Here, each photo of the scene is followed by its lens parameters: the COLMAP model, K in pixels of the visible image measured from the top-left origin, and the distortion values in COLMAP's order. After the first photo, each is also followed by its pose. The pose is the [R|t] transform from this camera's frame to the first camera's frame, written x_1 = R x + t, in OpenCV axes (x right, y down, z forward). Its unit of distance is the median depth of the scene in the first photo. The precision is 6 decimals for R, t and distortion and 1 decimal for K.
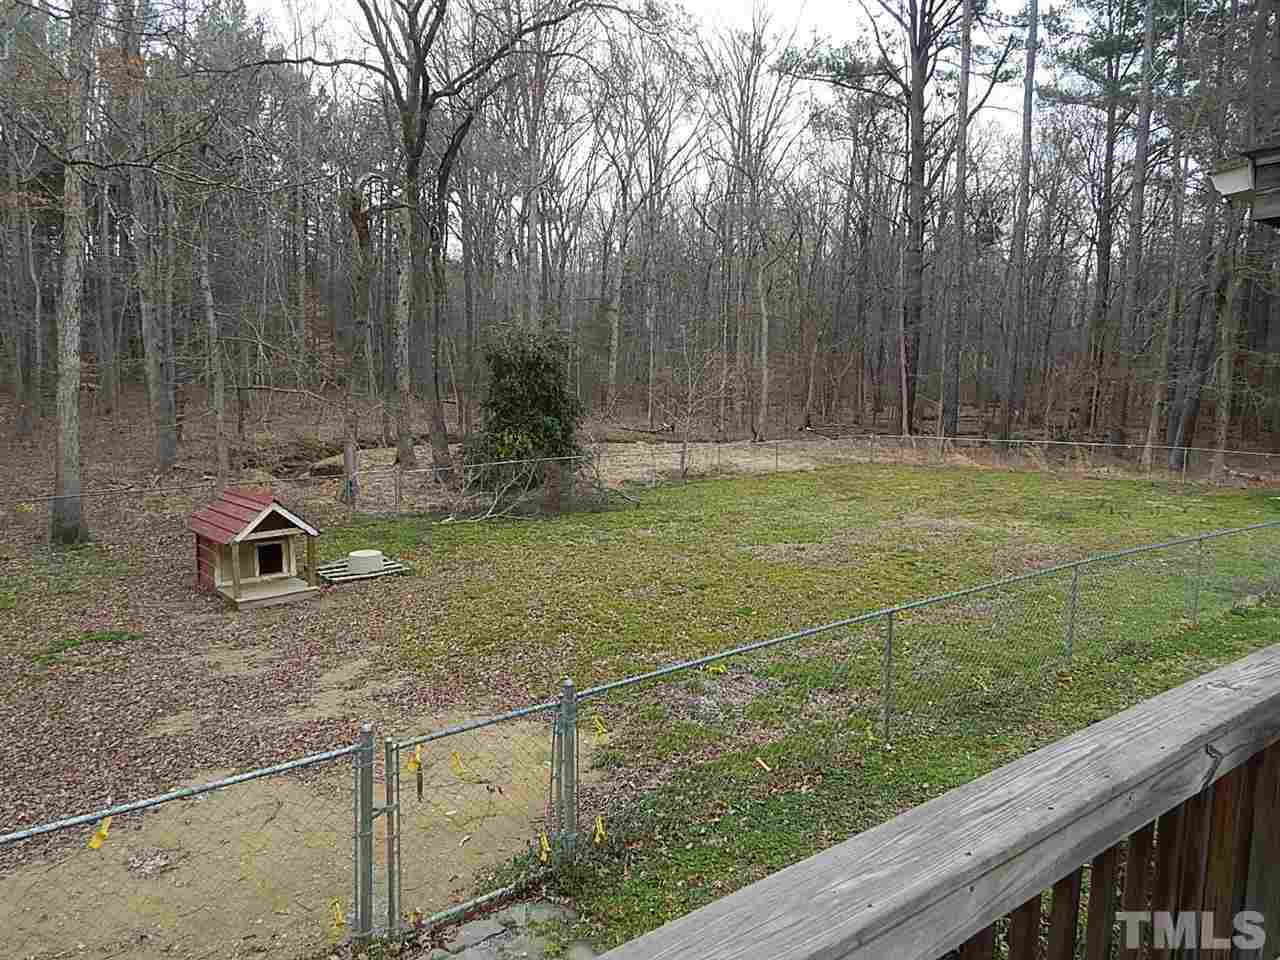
lens RADIAL K [[888.4, 0, 640.0], [0, 888.4, 480.0], [0, 0, 1]] dist [-0.009607, -0.000740]
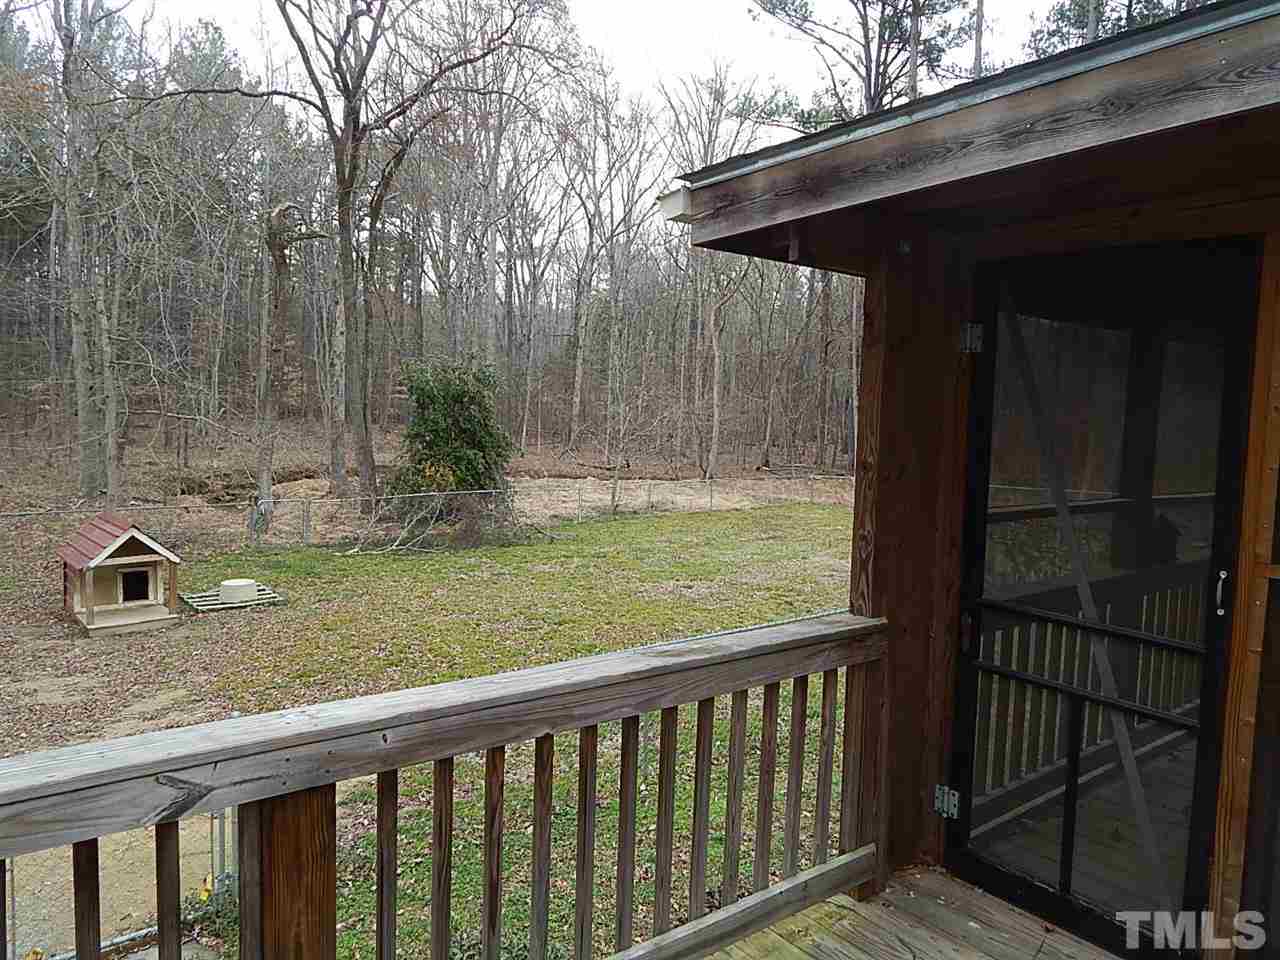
lens RADIAL K [[890.2, 0, 640.0], [0, 890.2, 480.0], [0, 0, 1]] dist [-0.002894, -0.006169]
pose [[0.999675, 0.022560, 0.011880, 0.104360], [-0.022044, 0.998878, -0.041904, 0.000805], [-0.012812, 0.041629, 0.999051, 0.002746]]
